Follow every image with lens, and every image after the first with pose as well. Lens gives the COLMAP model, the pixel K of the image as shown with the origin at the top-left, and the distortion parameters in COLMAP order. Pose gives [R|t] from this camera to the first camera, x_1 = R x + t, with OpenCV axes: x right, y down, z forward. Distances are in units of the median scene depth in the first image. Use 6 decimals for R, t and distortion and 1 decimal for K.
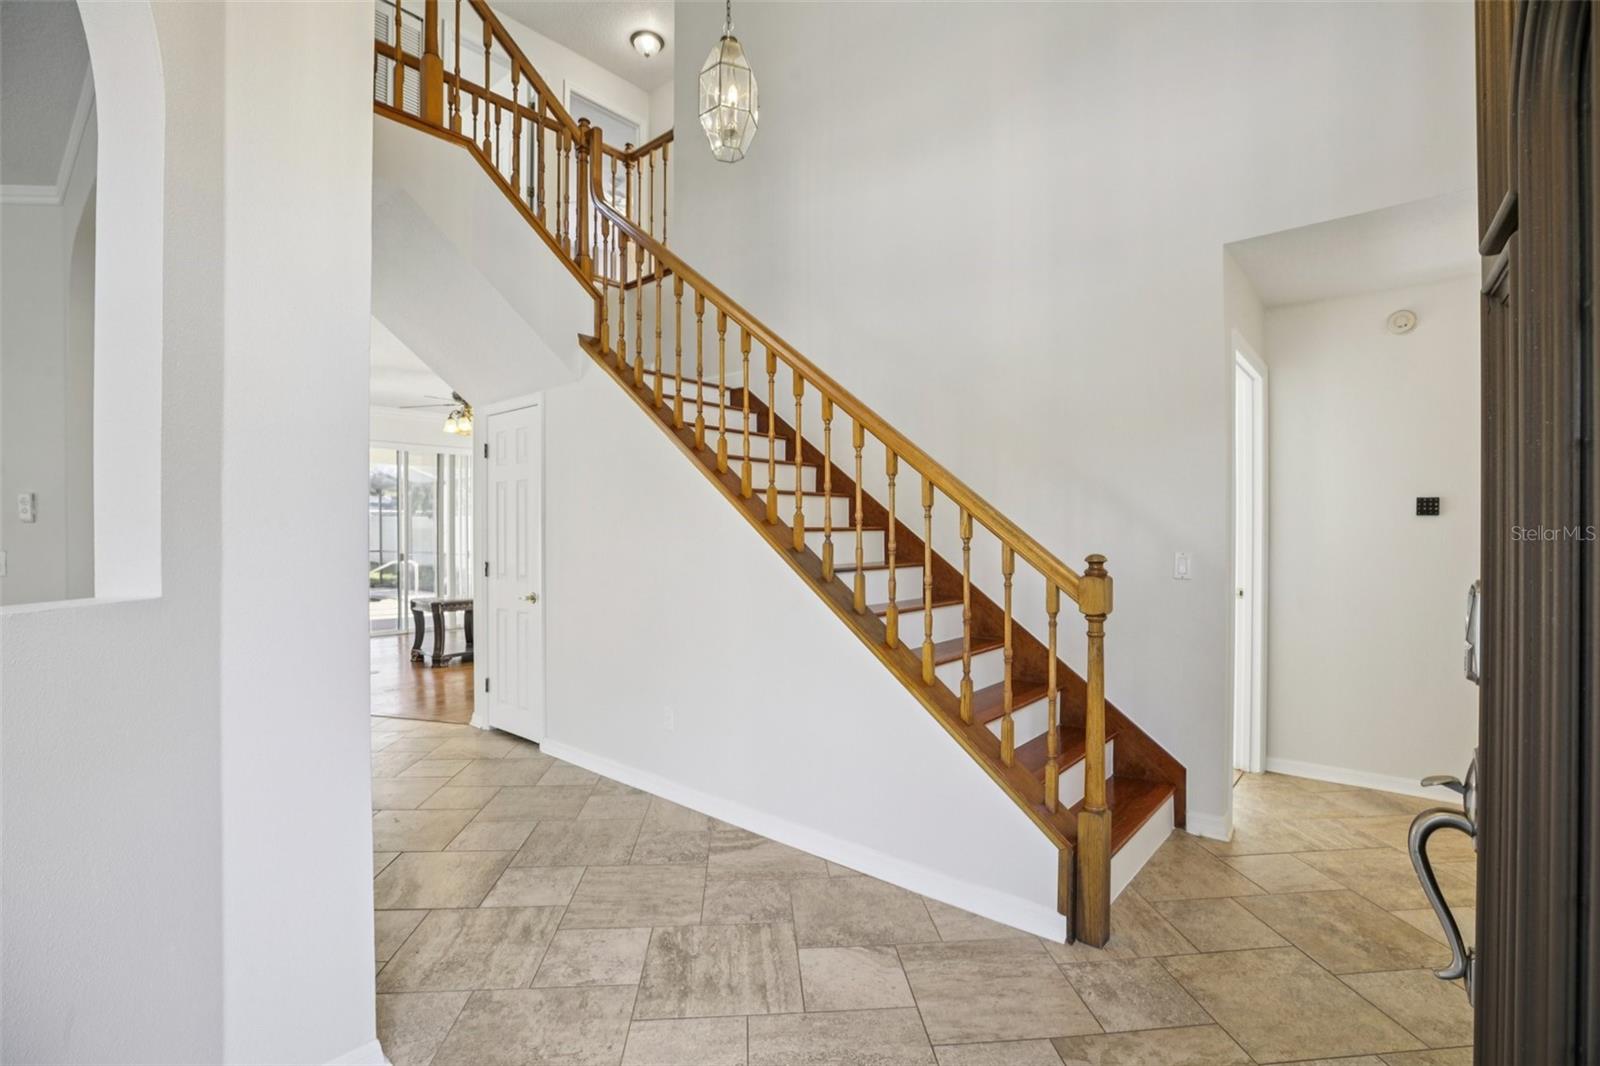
lens RADIAL K [[730.3, 0, 805.0], [0, 730.3, 535.6], [0, 0, 1]] dist [-0.043258, 0.013915]
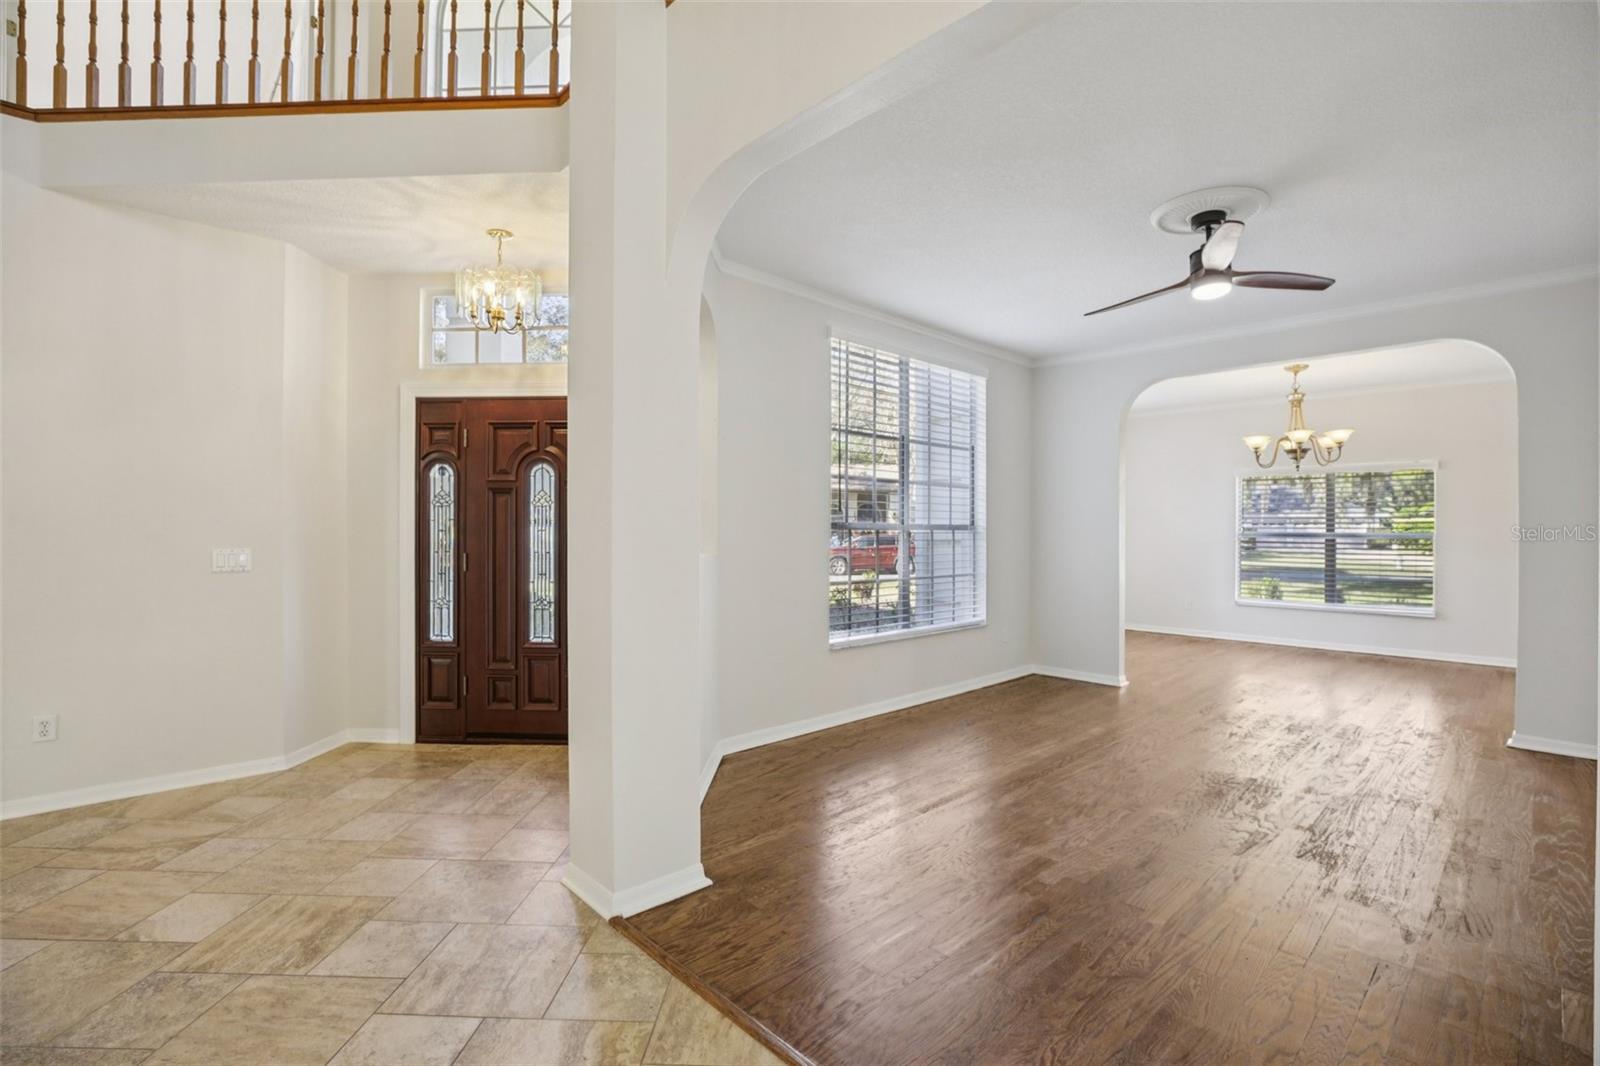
lens RADIAL K [[732.0, 0, 806.3], [0, 732.0, 525.4], [0, 0, 1]] dist [-0.045446, 0.014226]
pose [[-0.994246, 0.001135, 0.107110, -0.955868], [0.001409, 0.999996, 0.002484, -0.018835], [-0.107107, 0.002621, -0.994244, 1.867275]]
